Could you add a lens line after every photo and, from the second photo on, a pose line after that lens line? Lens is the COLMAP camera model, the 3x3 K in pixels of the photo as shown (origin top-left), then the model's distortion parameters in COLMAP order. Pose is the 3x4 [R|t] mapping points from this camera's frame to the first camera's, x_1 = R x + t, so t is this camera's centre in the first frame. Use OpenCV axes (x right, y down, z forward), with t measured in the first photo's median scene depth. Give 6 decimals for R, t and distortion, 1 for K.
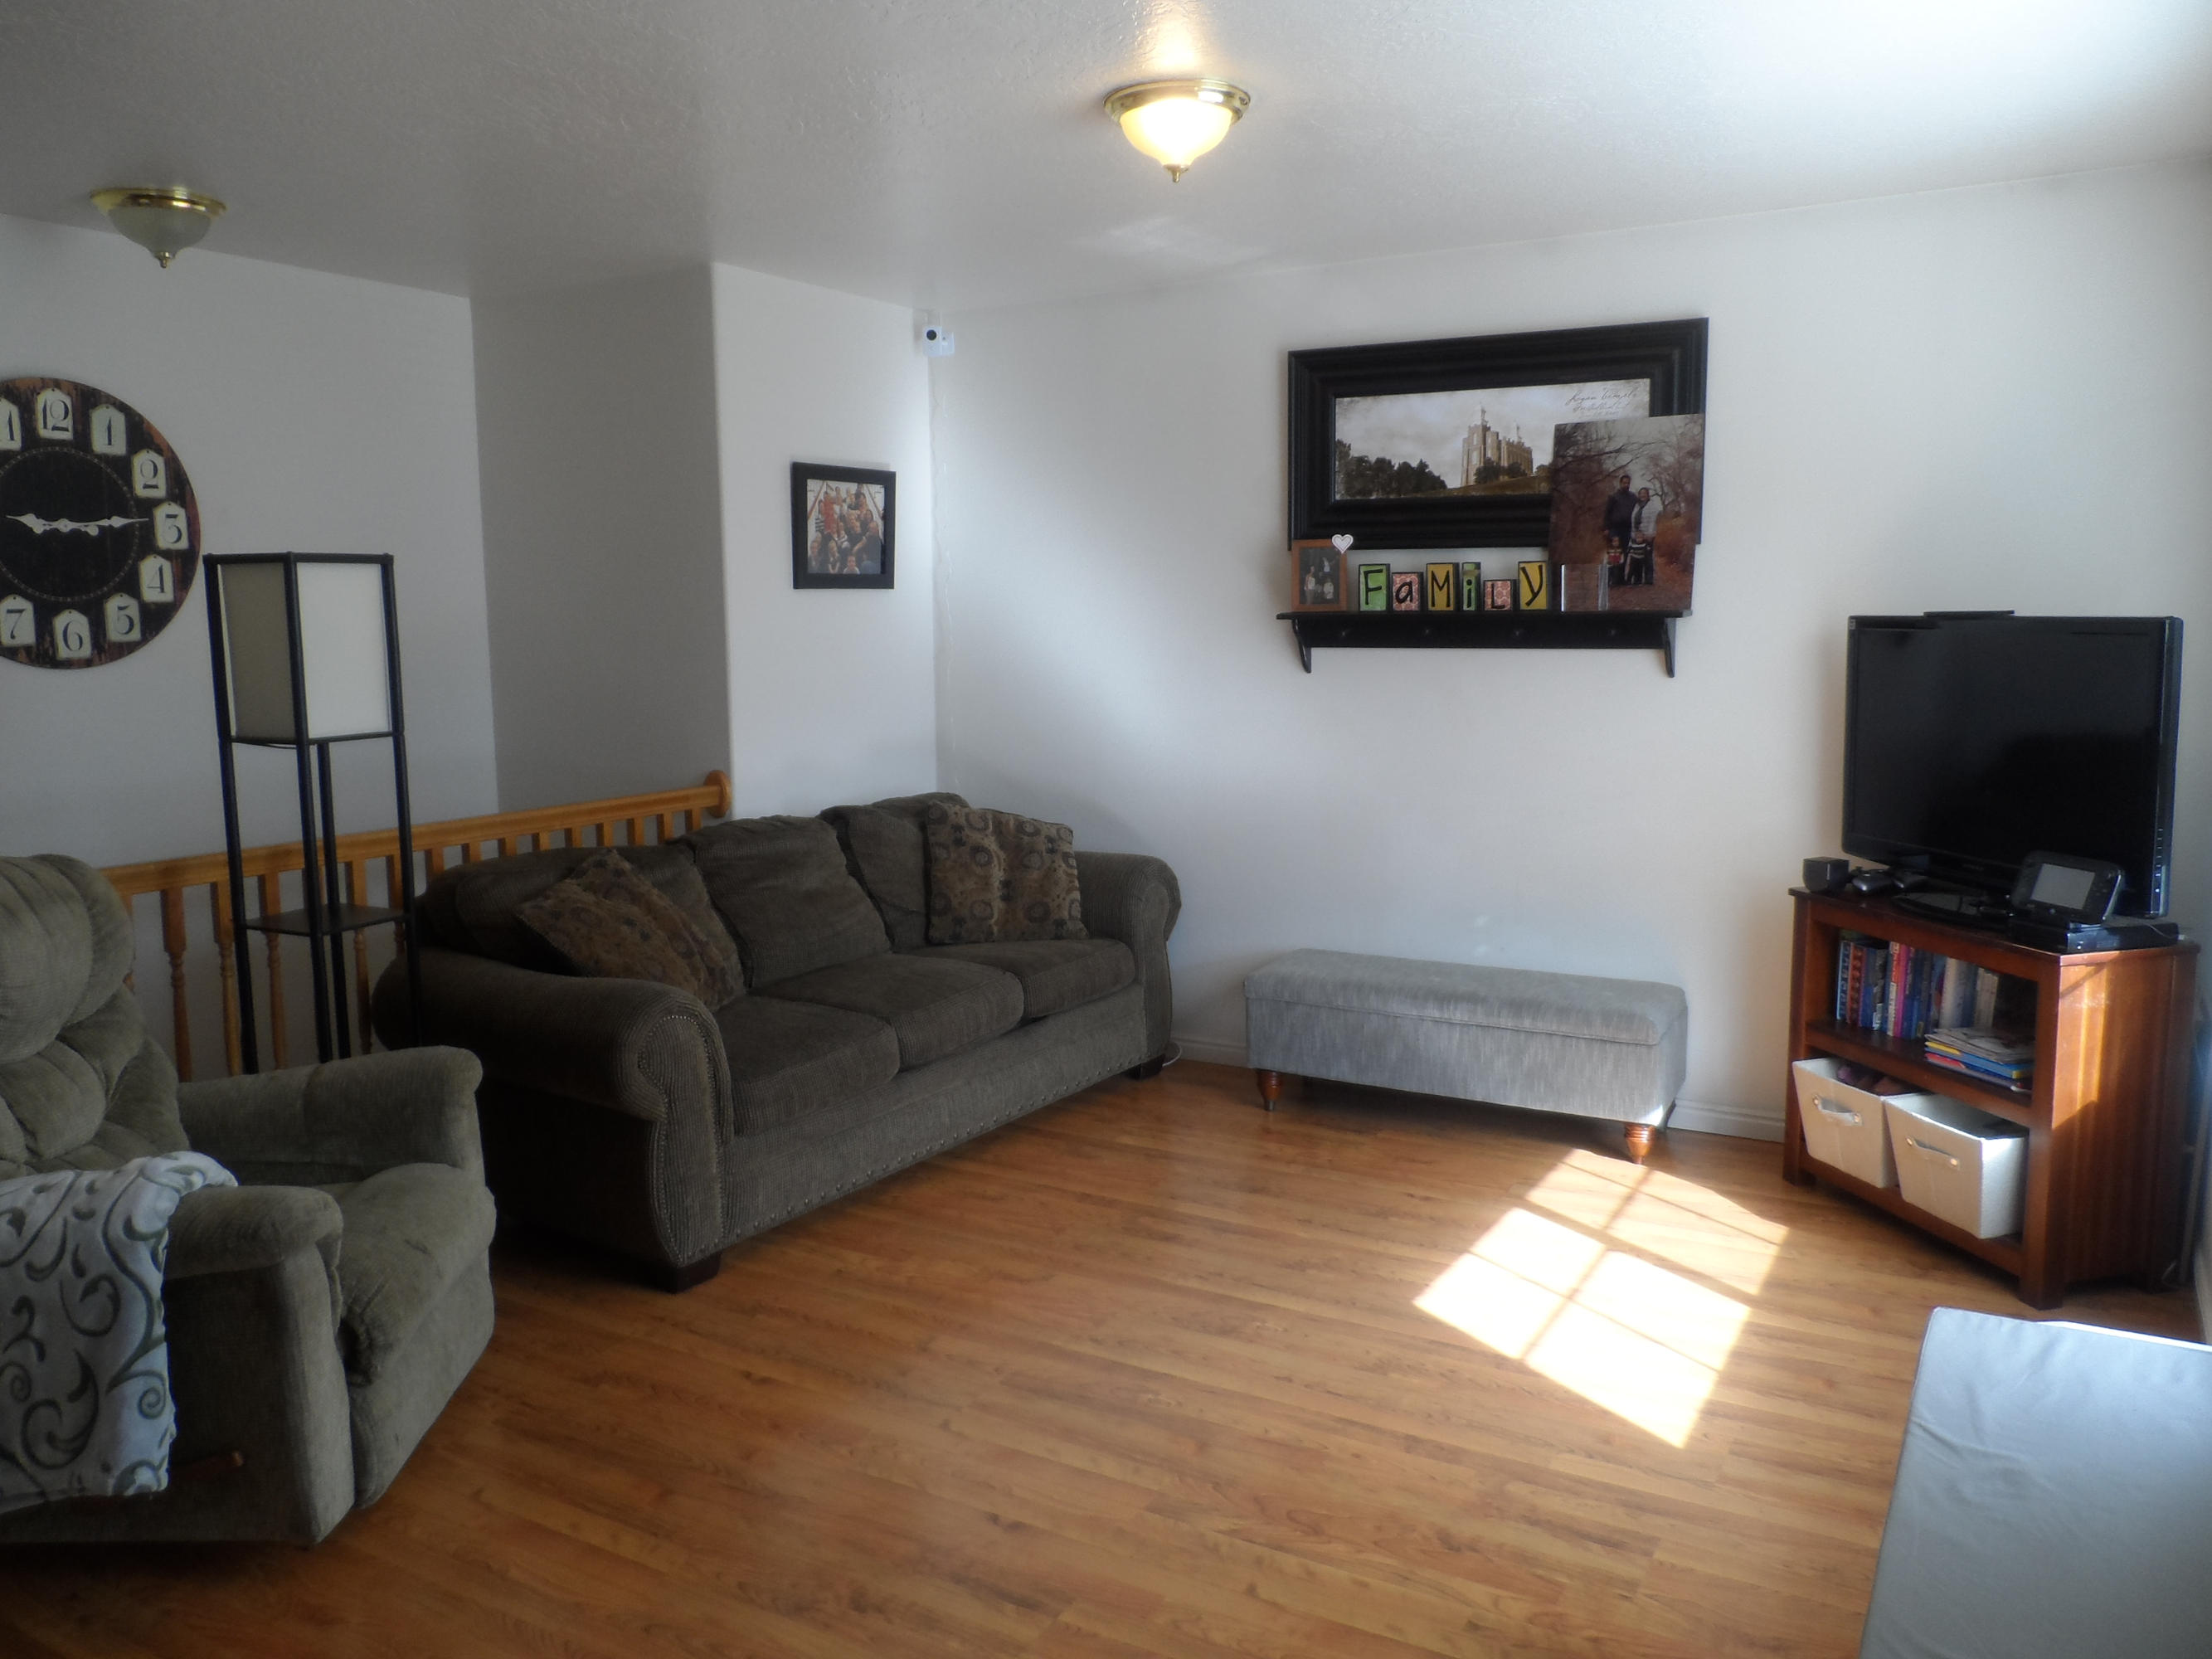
lens RADIAL K [[1663.0, 0, 1115.8], [0, 1663.0, 826.8], [0, 0, 1]] dist [-0.030383, -0.000120]
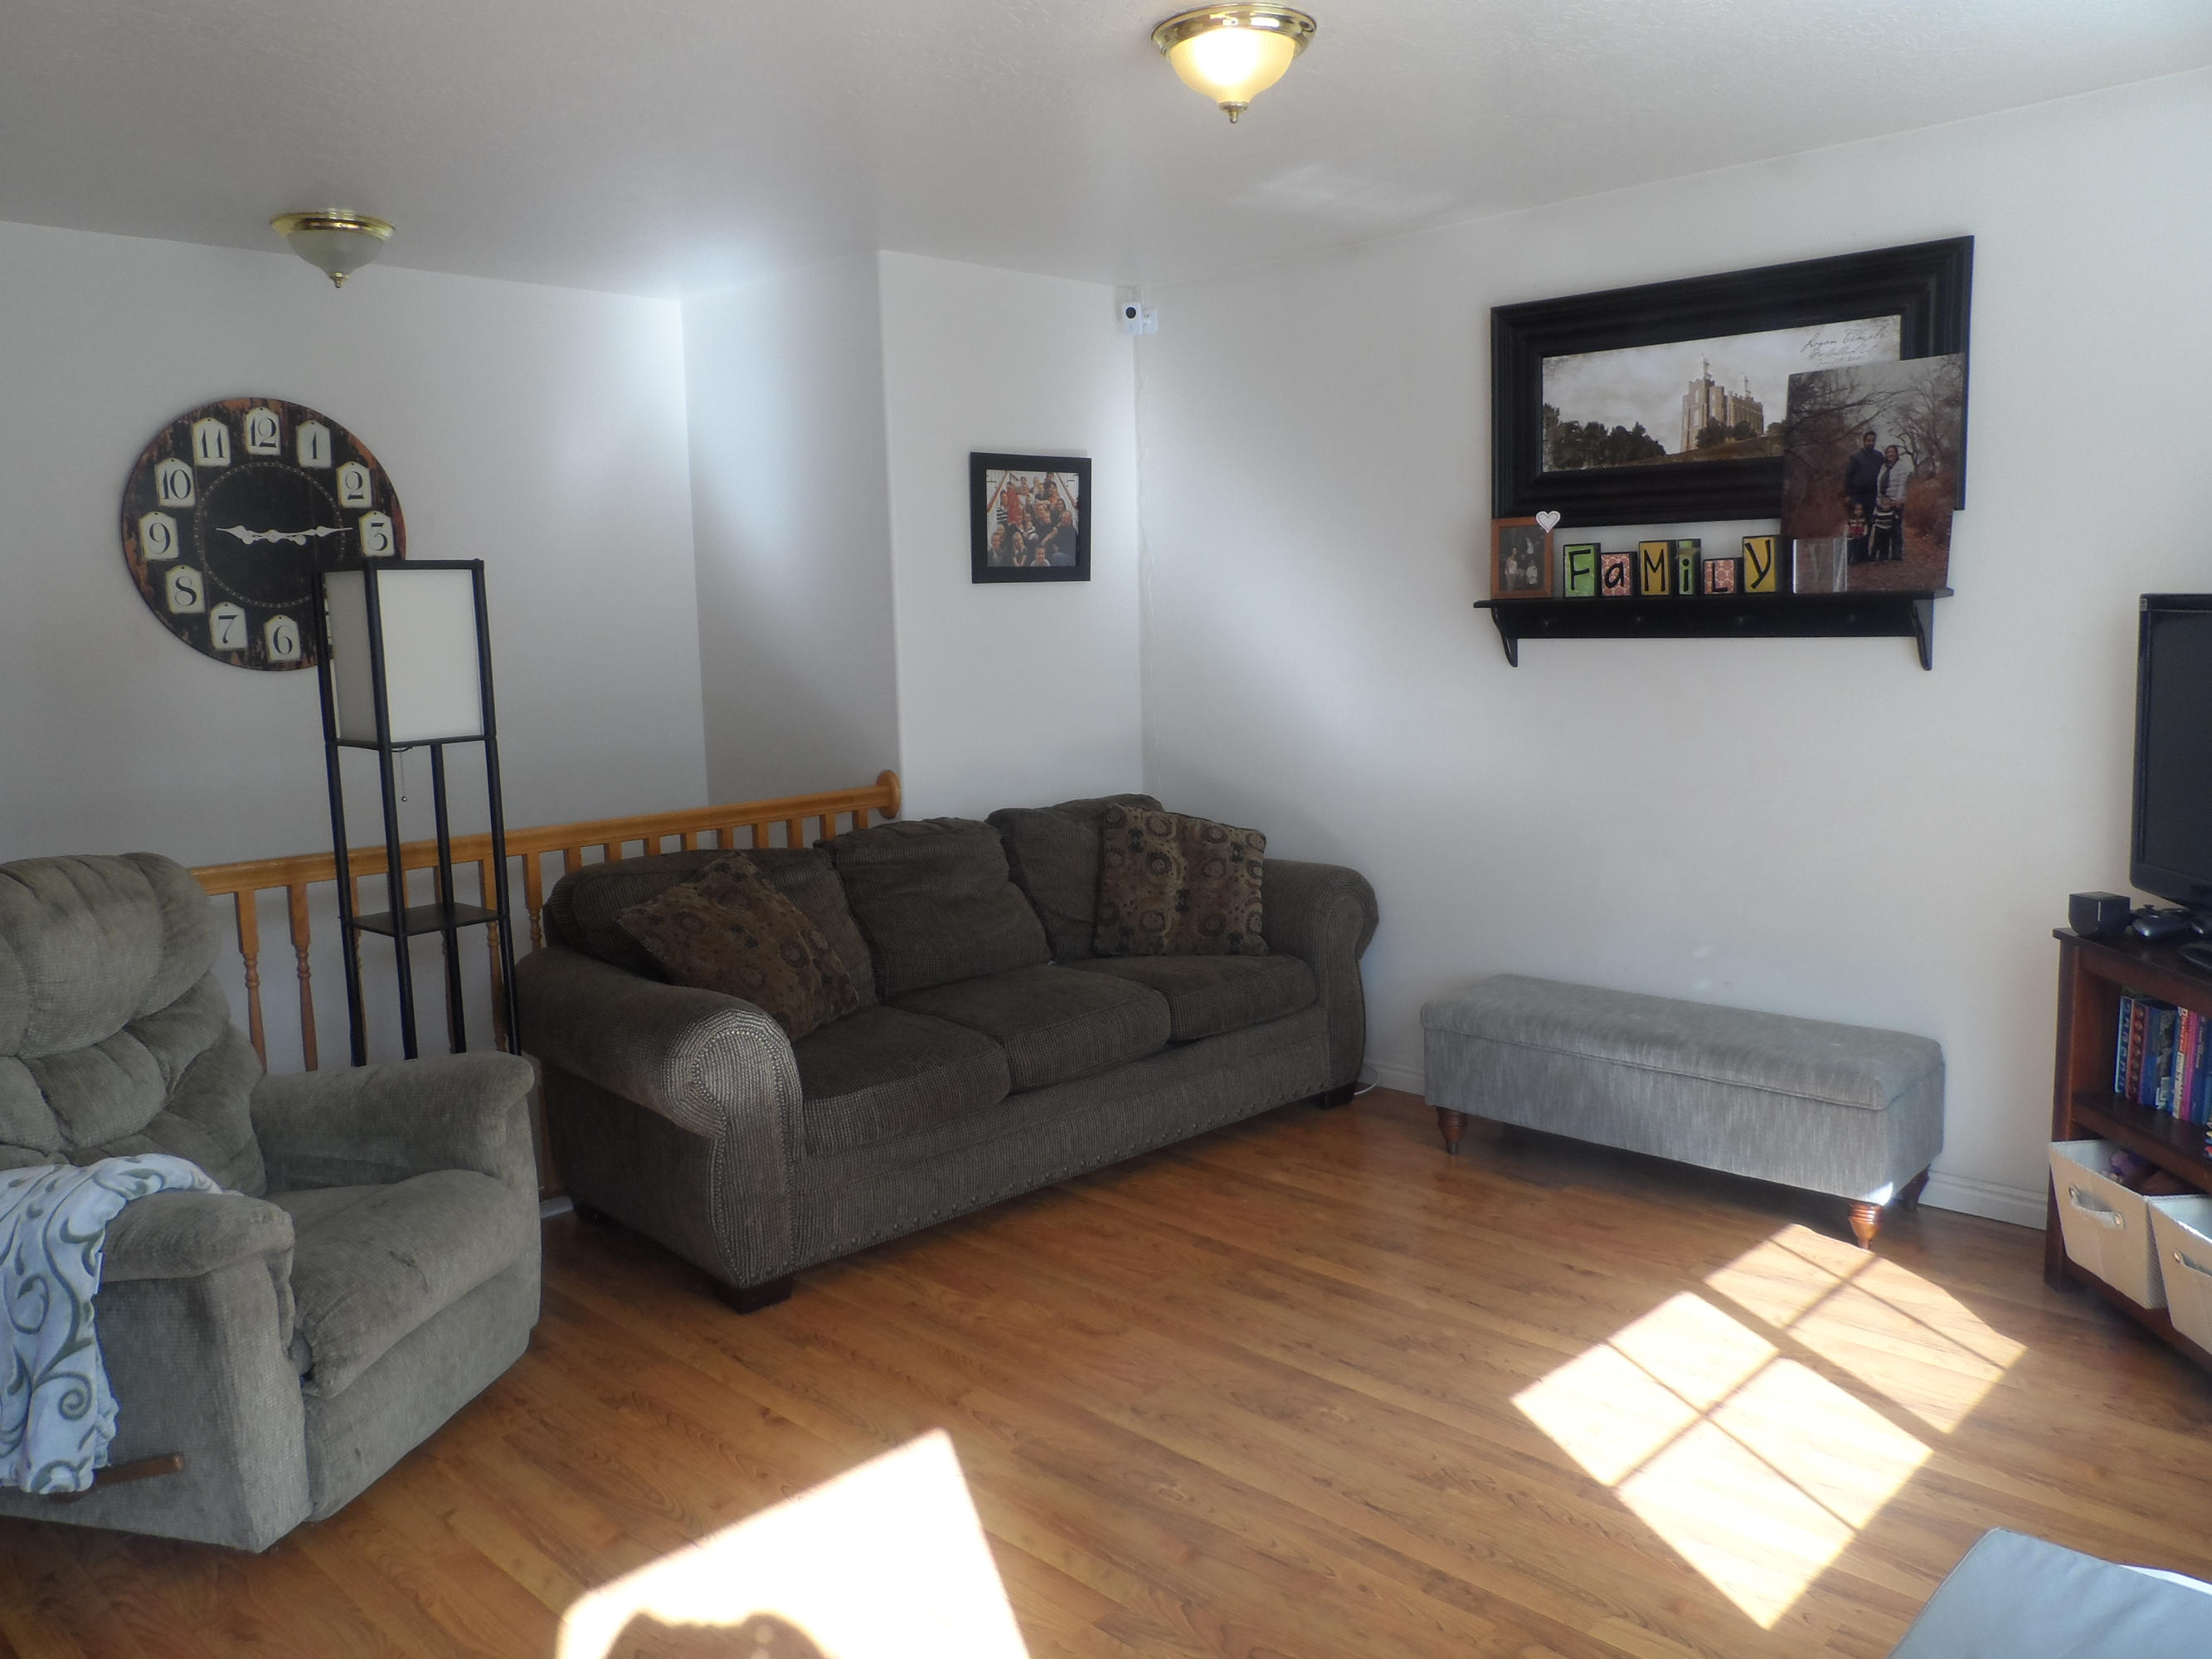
lens RADIAL K [[1663.0, 0, 1115.8], [0, 1663.0, 826.8], [0, 0, 1]] dist [-0.030383, -0.000120]
pose [[0.970034, 0.016784, -0.242390, 0.142592], [-0.015174, 0.999849, 0.008506, -0.012274], [0.242497, -0.004573, 0.970141, 0.091521]]
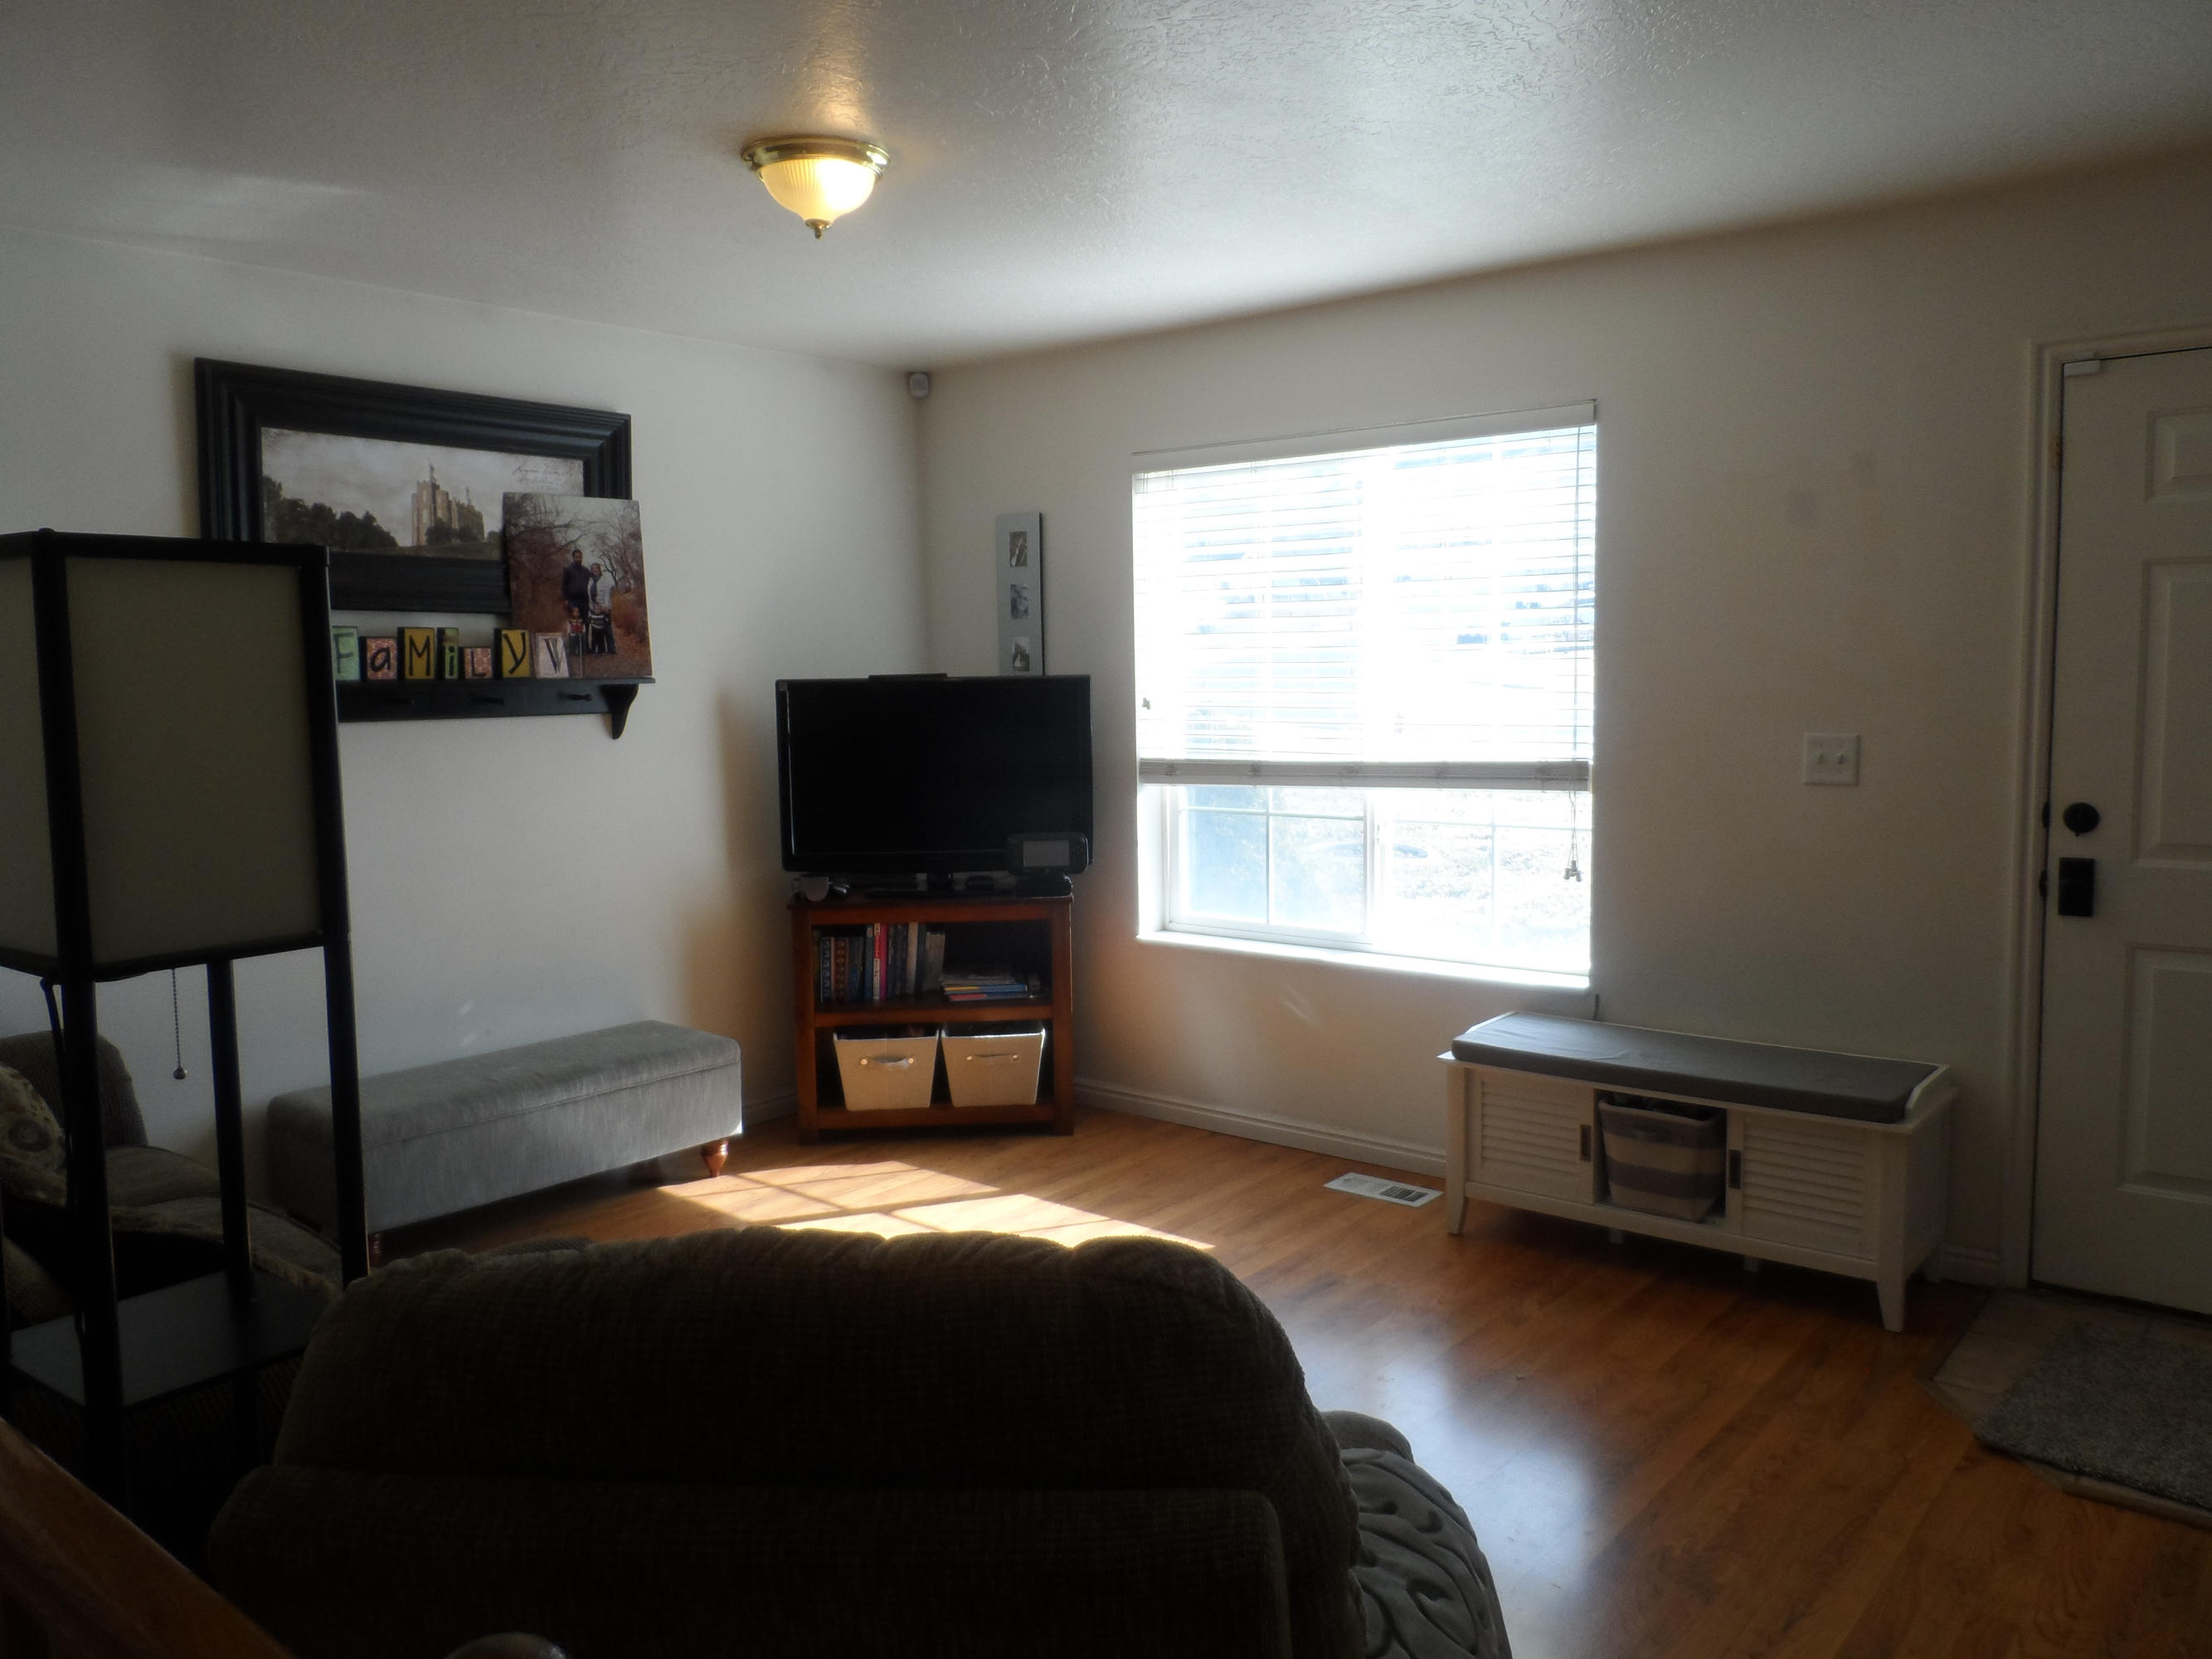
lens RADIAL K [[1663.0, 0, 1115.8], [0, 1663.0, 826.8], [0, 0, 1]] dist [-0.030383, -0.000120]
pose [[0.155900, -0.084558, 0.984147, -0.691073], [0.138239, 0.988392, 0.063024, -0.057666], [-0.978052, 0.126222, 0.165780, 0.515111]]
